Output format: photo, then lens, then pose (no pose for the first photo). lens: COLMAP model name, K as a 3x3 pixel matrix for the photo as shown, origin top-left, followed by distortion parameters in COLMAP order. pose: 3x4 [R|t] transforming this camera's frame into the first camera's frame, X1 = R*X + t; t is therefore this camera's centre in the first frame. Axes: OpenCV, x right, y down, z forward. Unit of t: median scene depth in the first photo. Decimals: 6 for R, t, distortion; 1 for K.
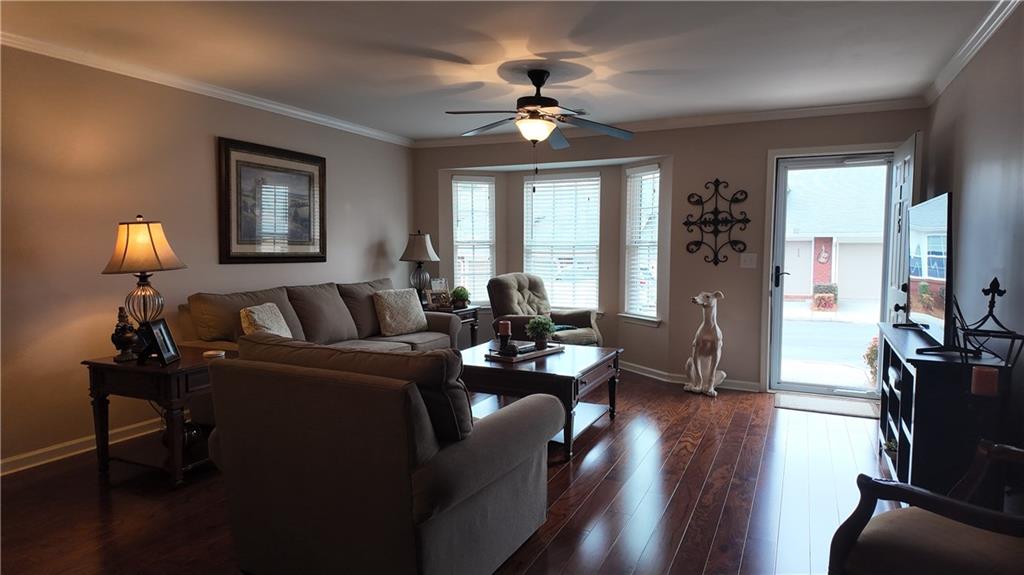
lens RADIAL K [[600.0, 0, 512.0], [0, 600.0, 287.5], [0, 0, 1]] dist [0.080042, -0.083366]
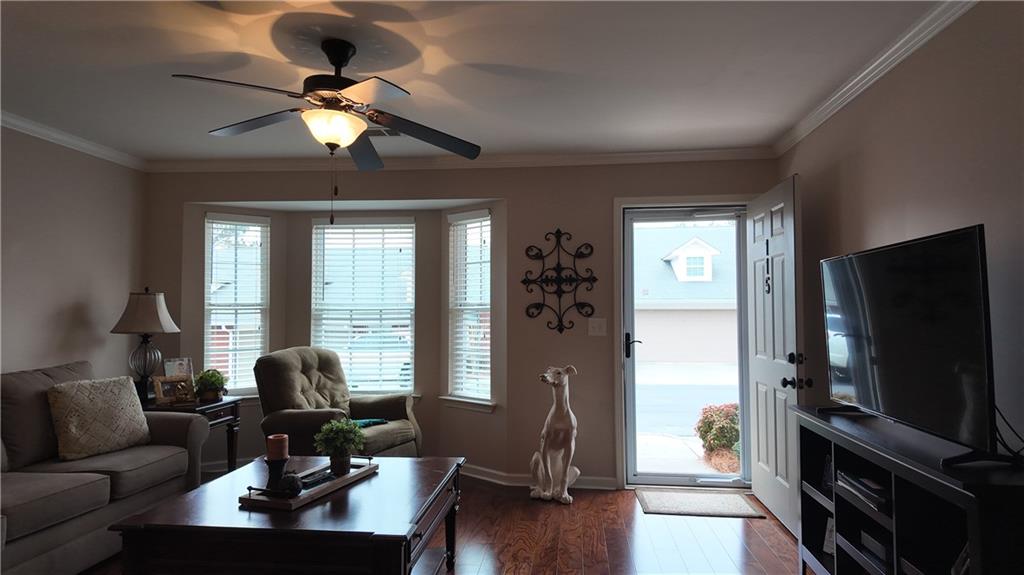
lens RADIAL K [[600.0, 0, 512.0], [0, 600.0, 287.5], [0, 0, 1]] dist [0.080042, -0.083366]
pose [[0.941542, 0.010941, 0.336718, 0.001222], [0.026318, 0.994030, -0.105889, -0.013790], [-0.335866, 0.108561, 0.935633, 0.261499]]
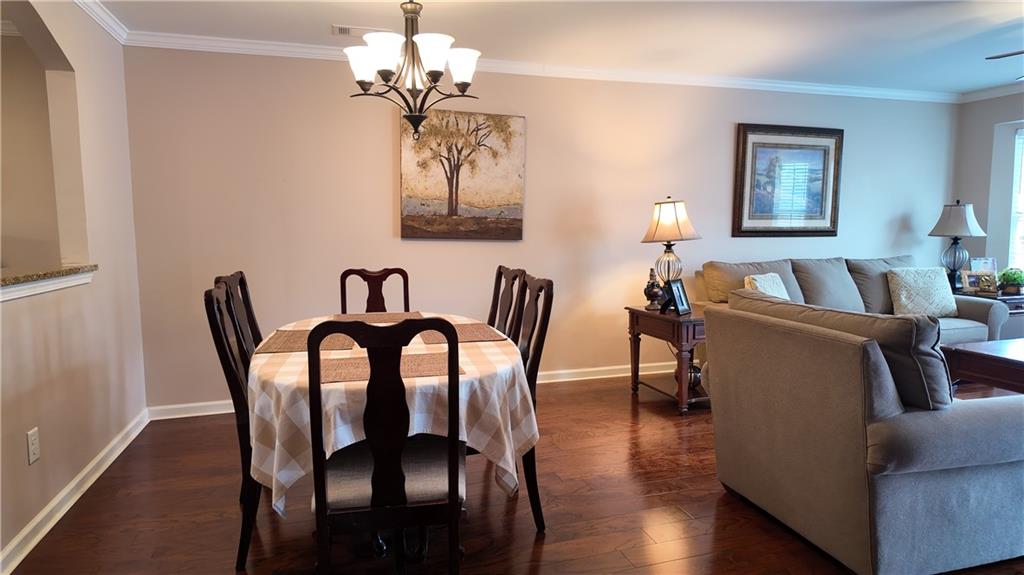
lens RADIAL K [[597.4, 0, 495.4], [0, 597.4, 287.1], [0, 0, 1]] dist [-0.001666, -0.003264]
pose [[0.667102, 0.066615, -0.741982, 0.050335], [-0.040613, 0.997765, 0.053065, 0.011168], [0.743858, -0.005265, 0.668317, -0.058714]]
